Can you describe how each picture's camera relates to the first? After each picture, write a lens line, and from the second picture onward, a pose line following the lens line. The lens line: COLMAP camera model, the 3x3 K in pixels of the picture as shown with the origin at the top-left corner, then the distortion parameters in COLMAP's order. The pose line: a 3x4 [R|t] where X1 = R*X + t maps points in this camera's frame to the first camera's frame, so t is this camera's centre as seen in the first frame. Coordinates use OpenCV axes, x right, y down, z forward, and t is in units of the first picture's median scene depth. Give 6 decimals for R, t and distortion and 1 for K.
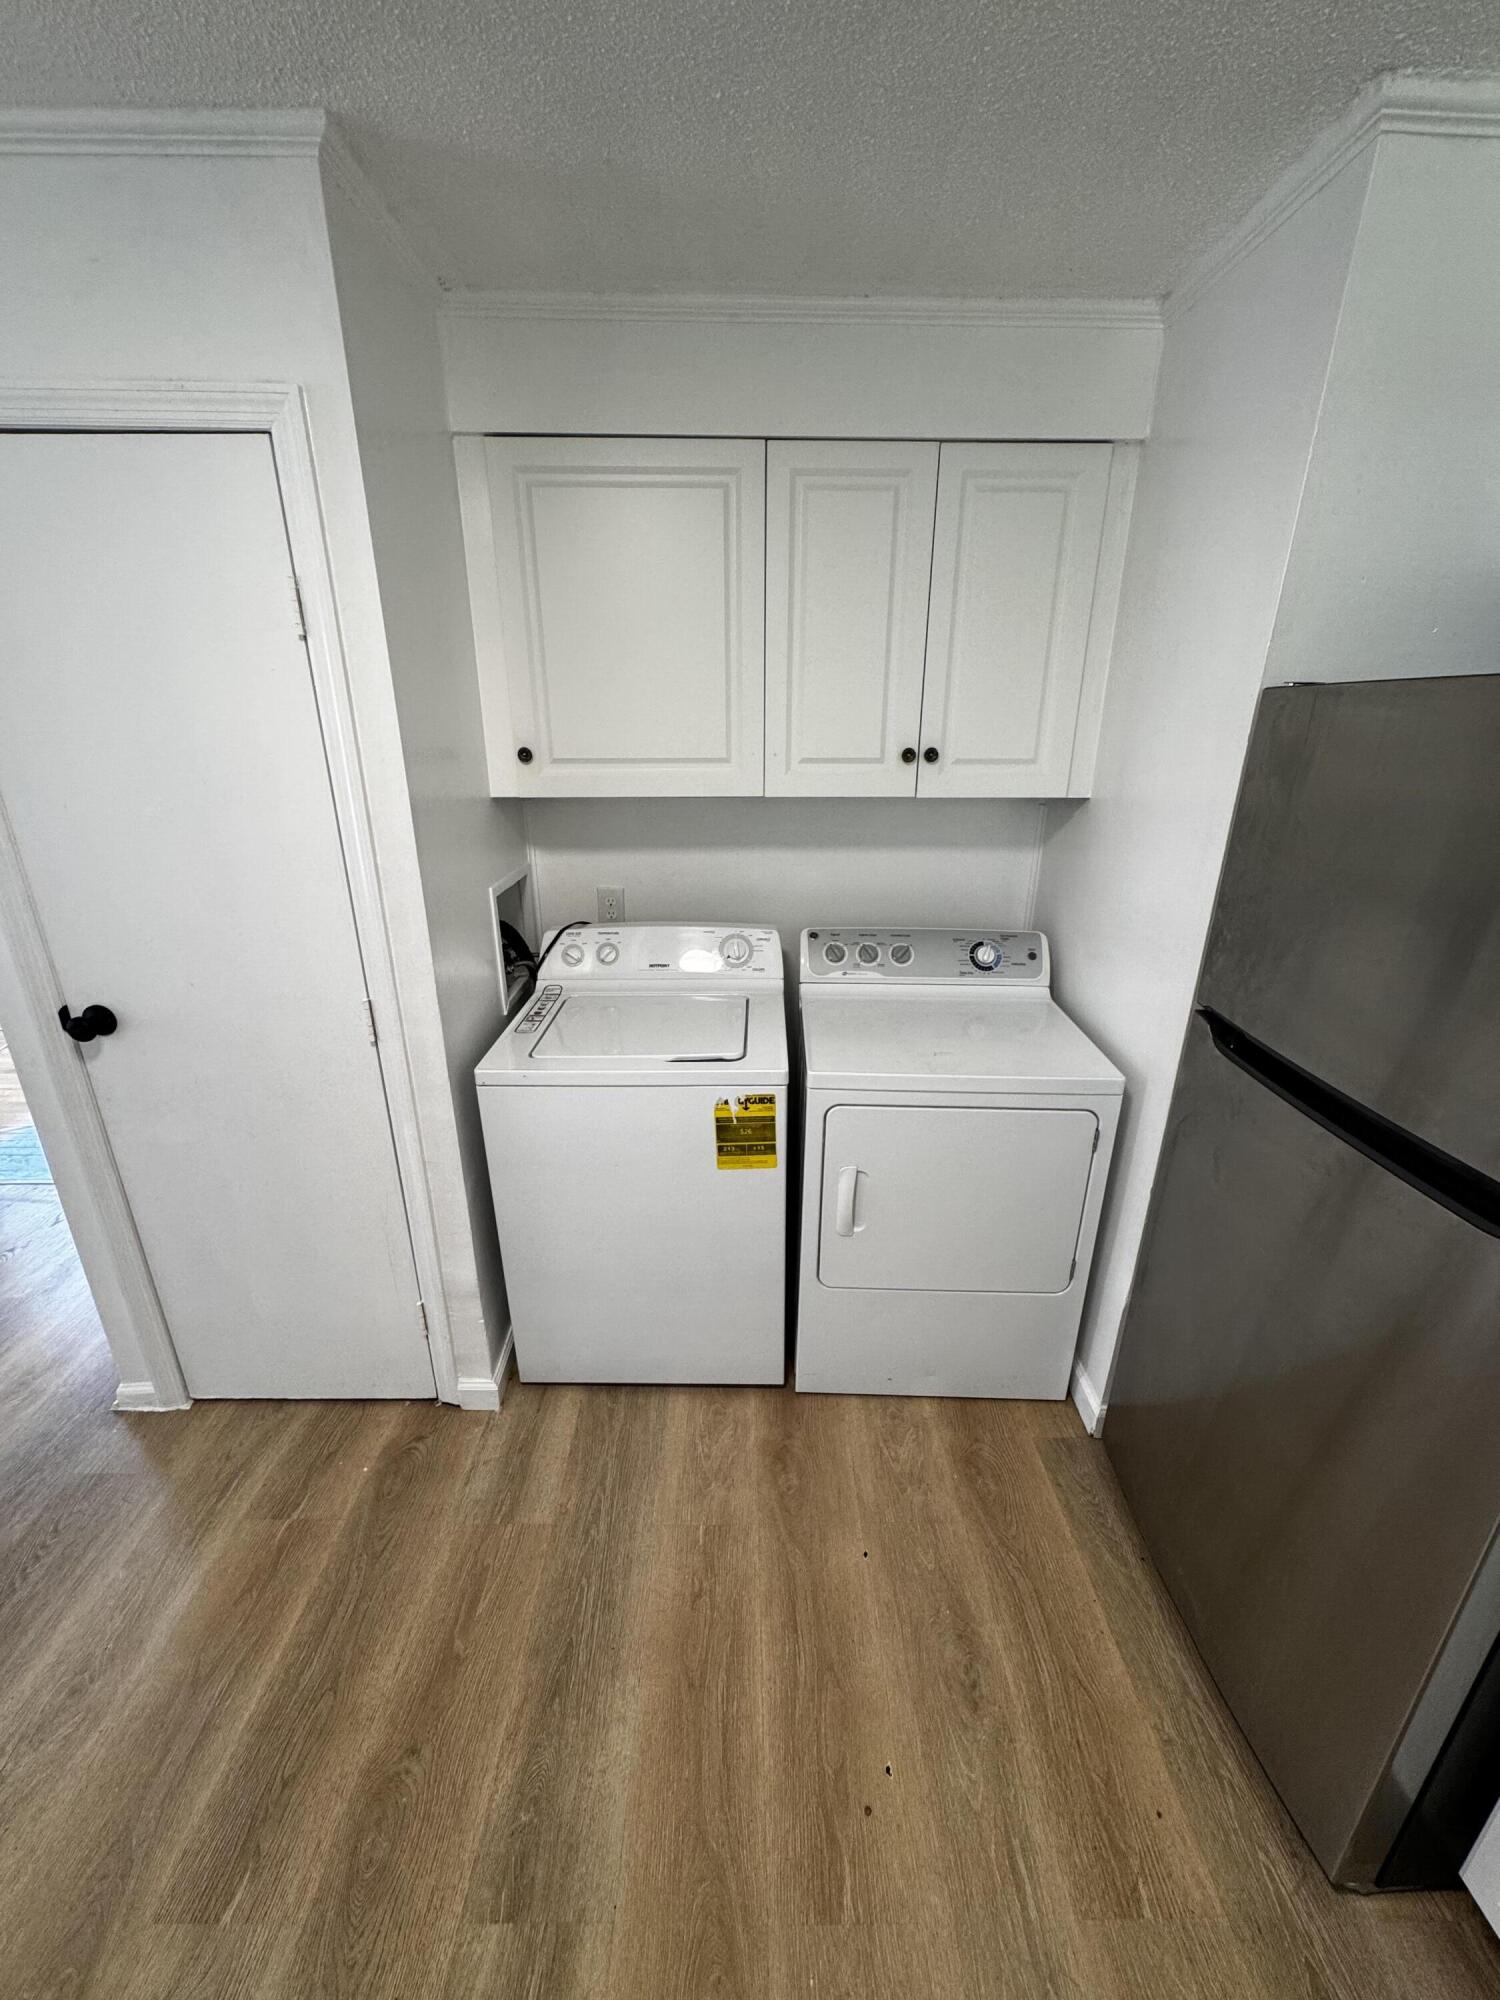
lens RADIAL K [[793.3, 0, 749.5], [0, 793.3, 1001.6], [0, 0, 1]] dist [-0.003486, 0.001025]
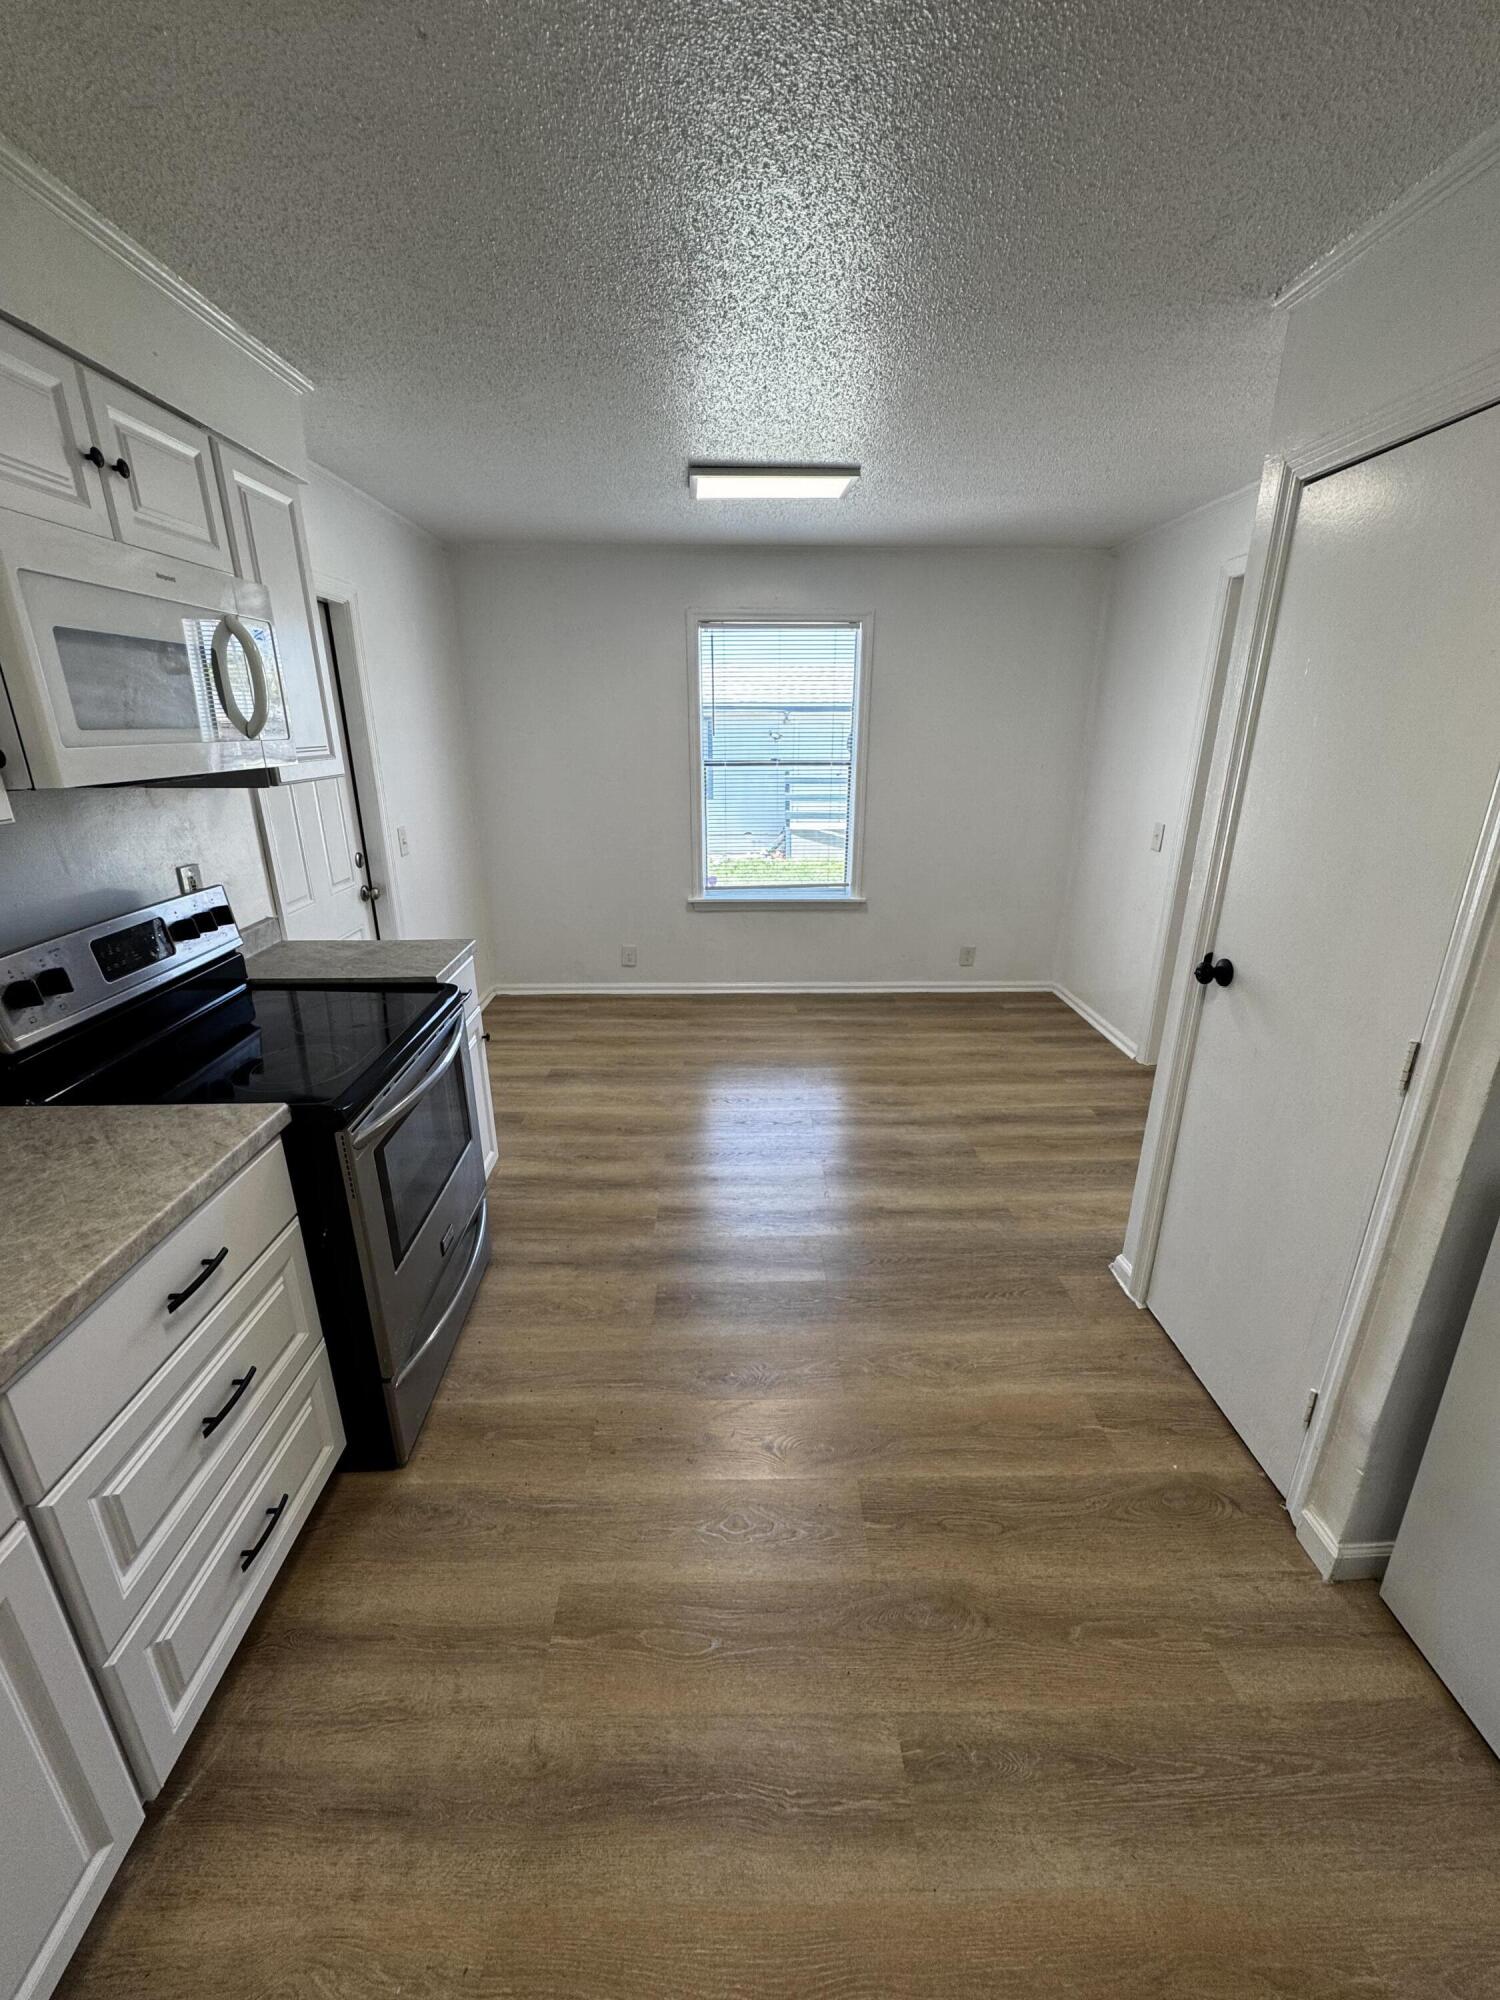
lens RADIAL K [[793.3, 0, 749.8], [0, 793.3, 1002.5], [0, 0, 1]] dist [-0.003486, 0.001025]
pose [[0.013276, 0.328096, -0.944551, 0.284942], [-0.338175, 0.890443, 0.304548, -0.056018], [0.940990, 0.315380, 0.122776, 0.214710]]
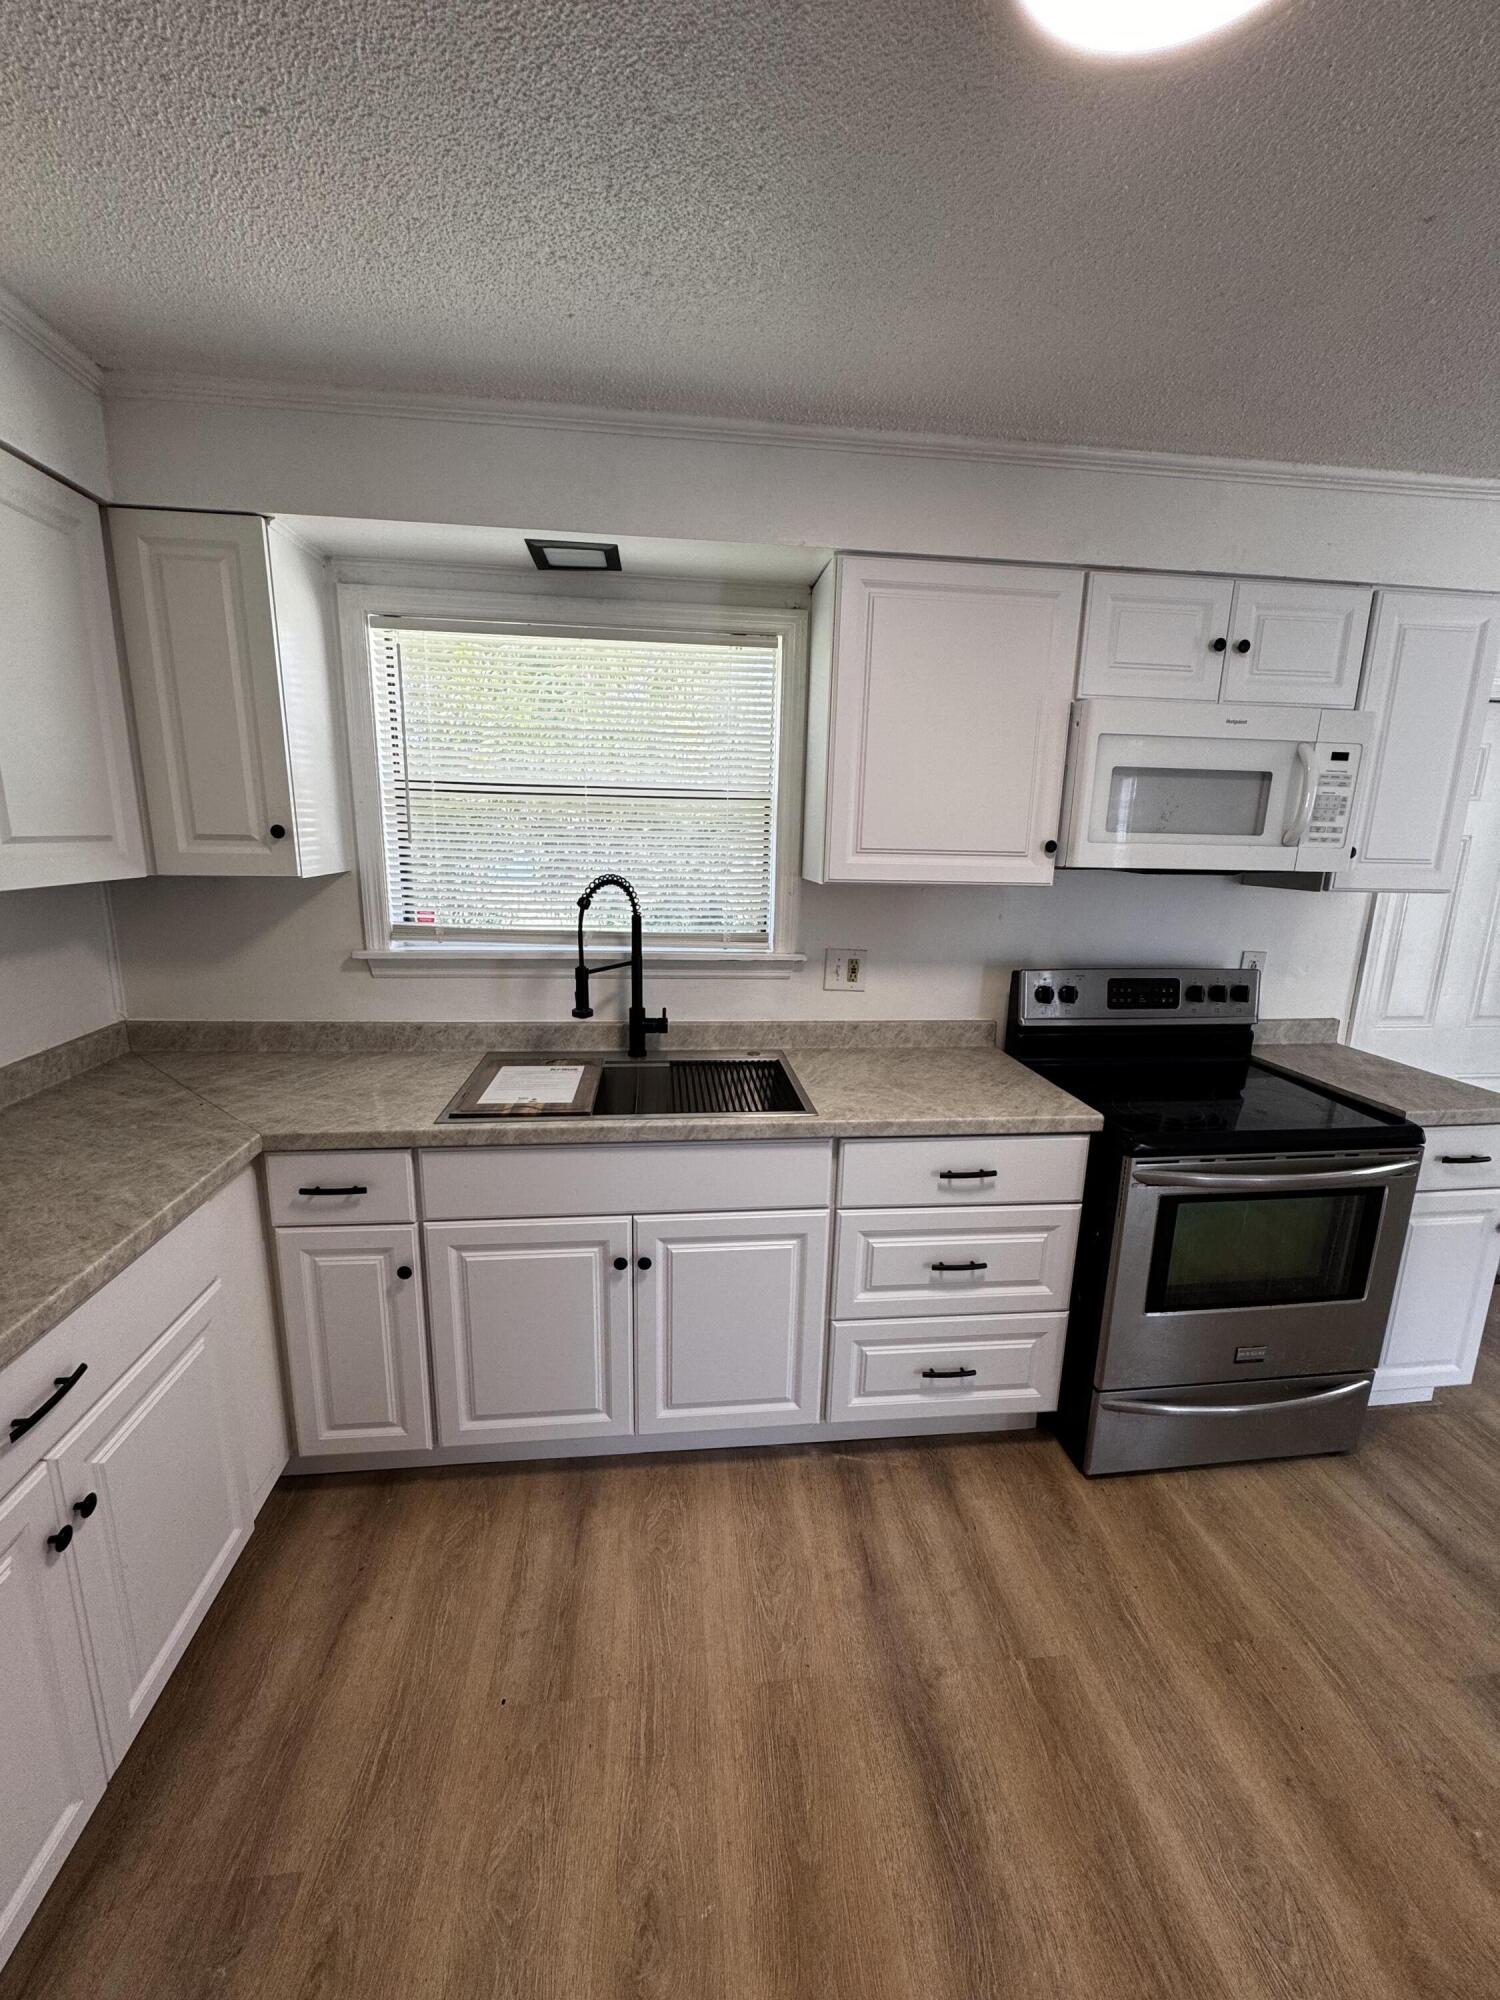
lens RADIAL K [[793.3, 0, 747.9], [0, 793.3, 1004.7], [0, 0, 1]] dist [-0.003486, 0.001025]
pose [[-0.994806, -0.006743, -0.101569, 0.093826], [-0.059210, 0.849969, 0.523495, -0.203444], [0.082801, 0.526790, -0.845953, 0.701262]]
